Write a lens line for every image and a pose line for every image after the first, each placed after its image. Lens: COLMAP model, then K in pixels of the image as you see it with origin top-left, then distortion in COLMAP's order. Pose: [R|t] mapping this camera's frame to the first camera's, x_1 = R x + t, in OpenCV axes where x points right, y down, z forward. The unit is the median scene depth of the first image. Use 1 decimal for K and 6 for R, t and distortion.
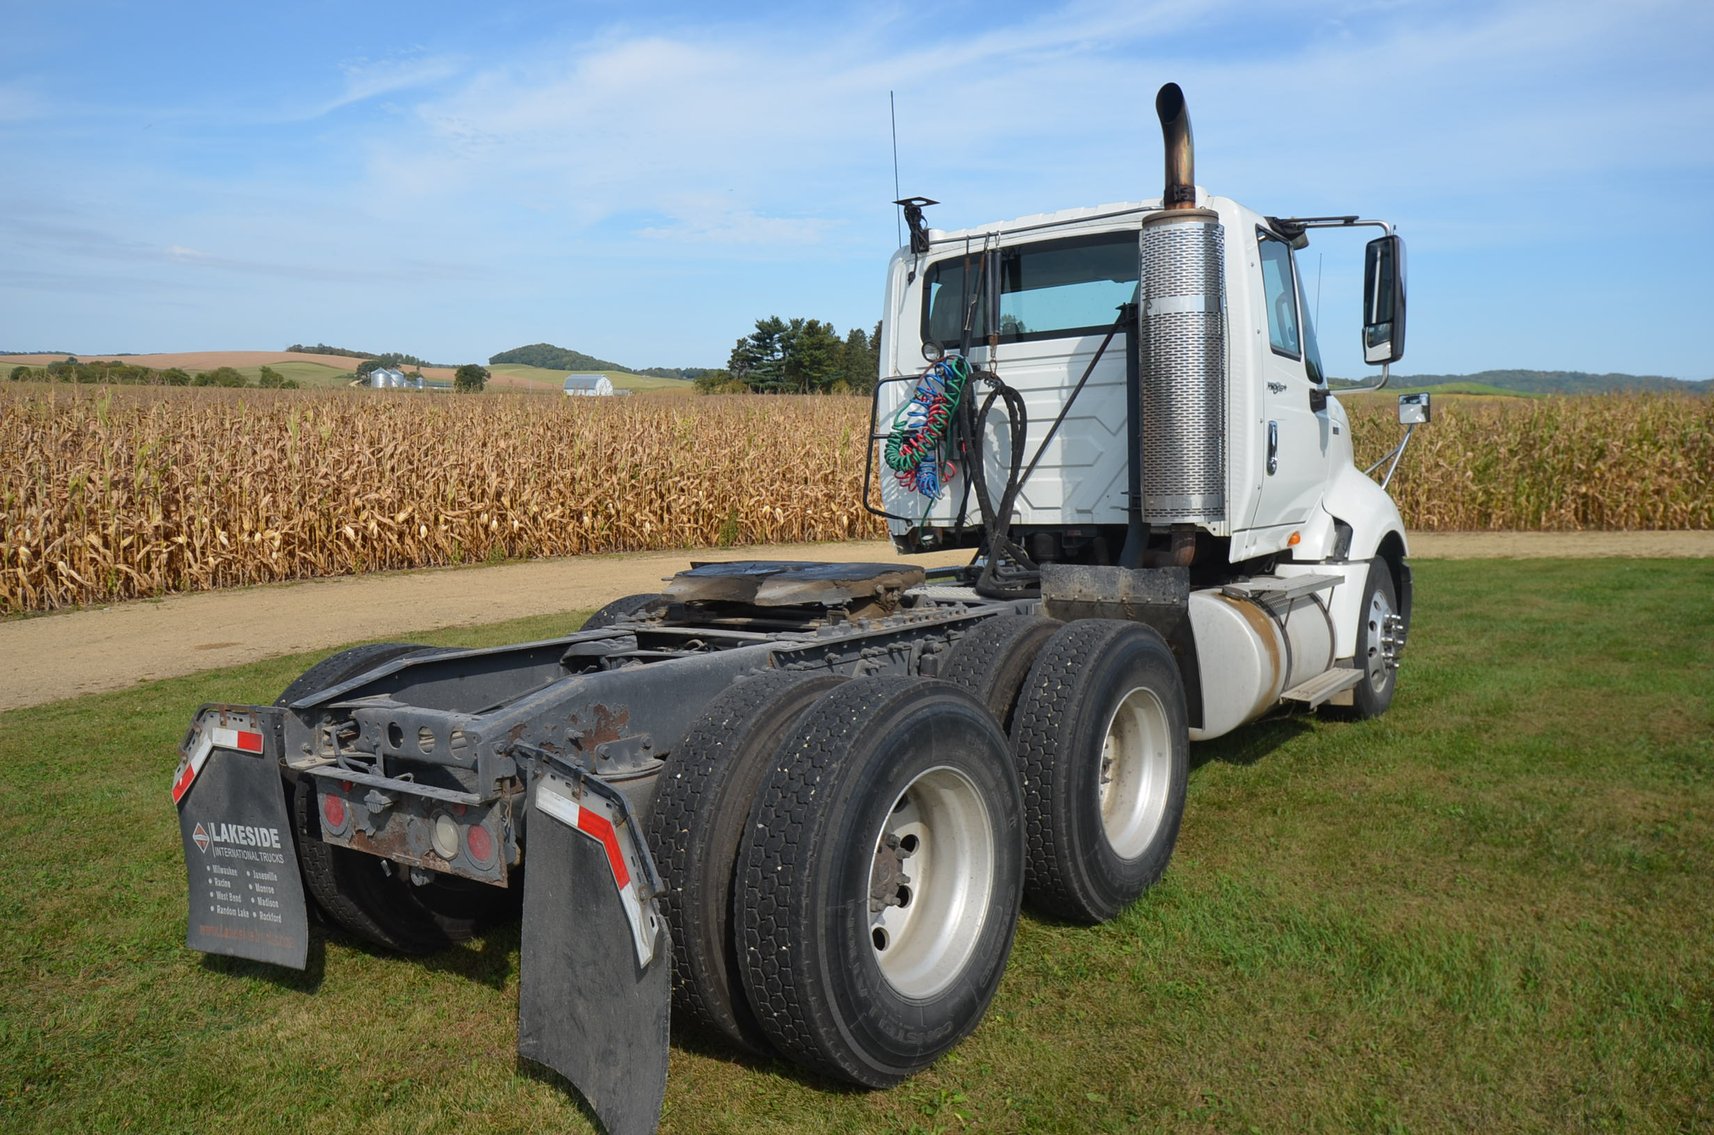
lens RADIAL K [[1226.4, 0, 906.7], [0, 1226.4, 571.2], [0, 0, 1]] dist [0.010971, -0.000297]
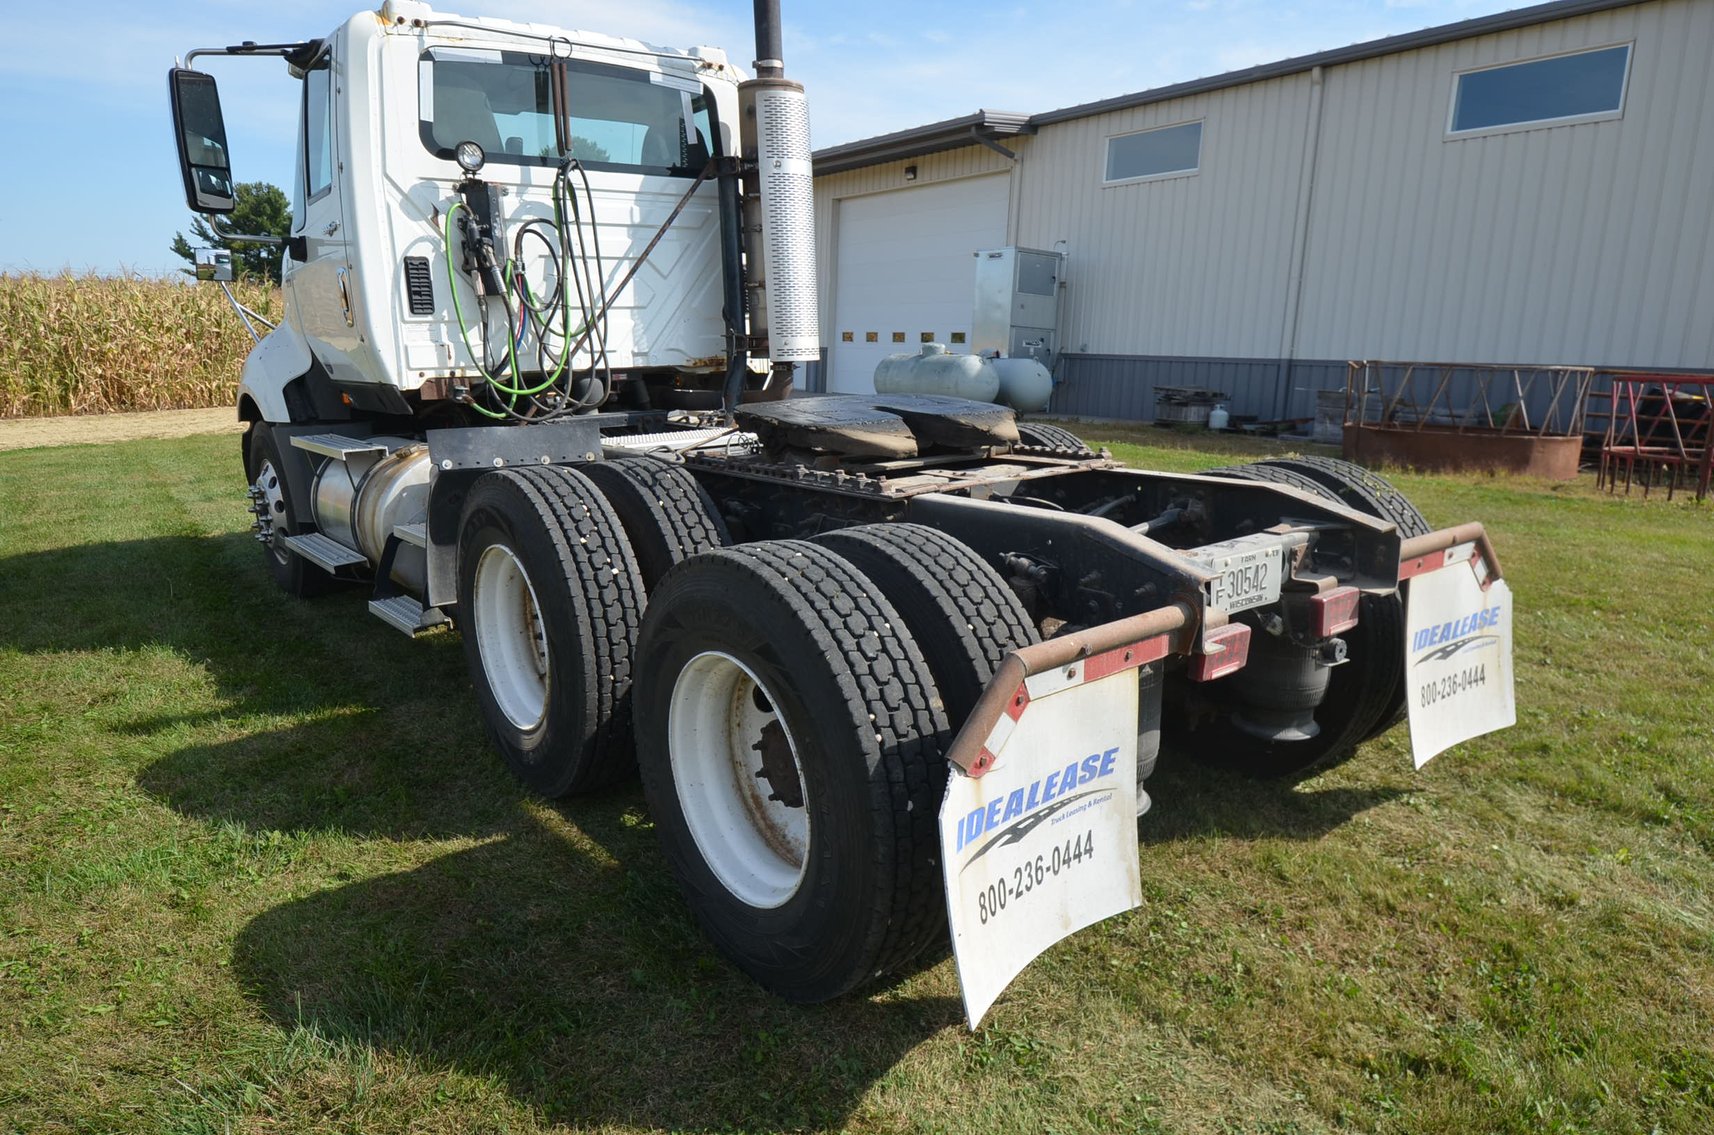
lens RADIAL K [[1133.7, 0, 872.1], [0, 1133.7, 561.0], [0, 0, 1]] dist [0.005964, 0.000248]
pose [[0.284291, -0.165831, 0.944287, -5.136926], [0.078918, 0.985633, 0.149332, -0.084557], [-0.955484, 0.032068, 0.293294, 4.336562]]
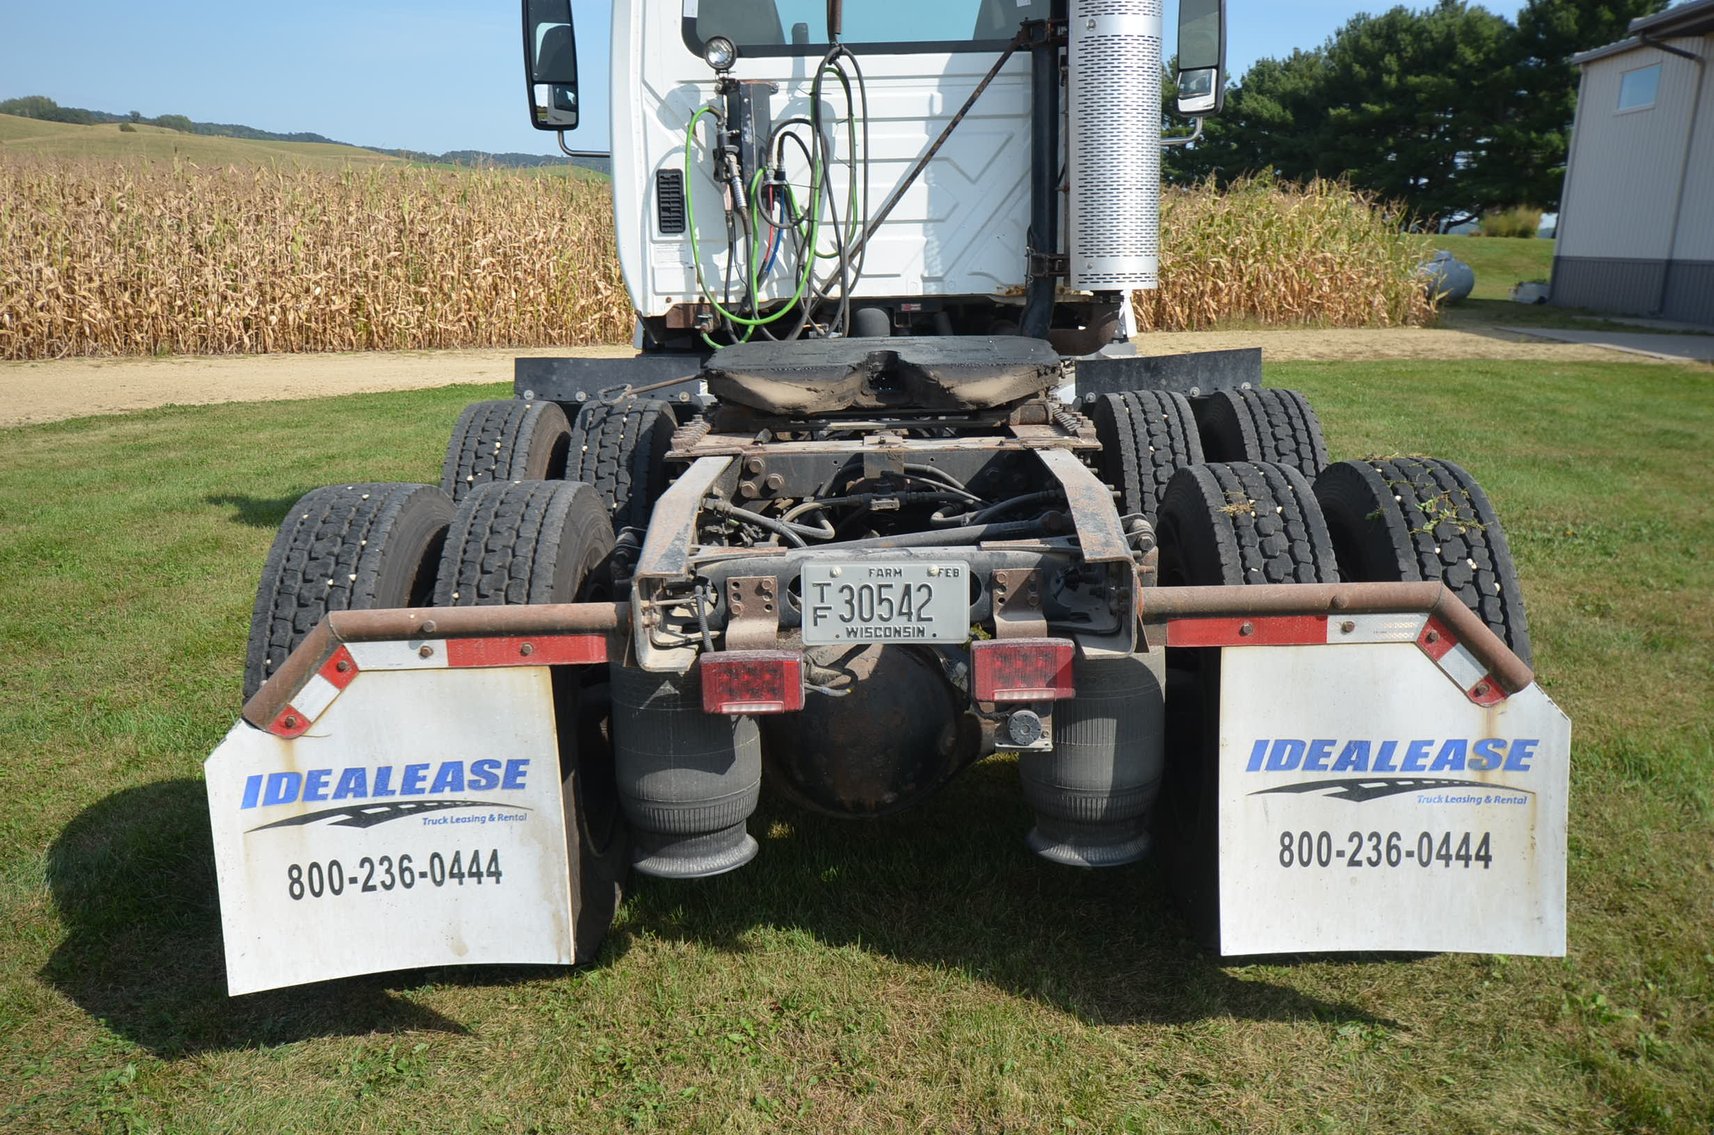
lens RADIAL K [[1596.6, 0, 857.0], [0, 1596.6, 567.5], [0, 0, 1]] dist [0.025900, 0.006391]
pose [[0.830398, -0.089815, 0.549884, -3.633953], [0.034350, 0.993297, 0.110367, 0.100484], [-0.556111, -0.072760, 0.827917, 1.576094]]
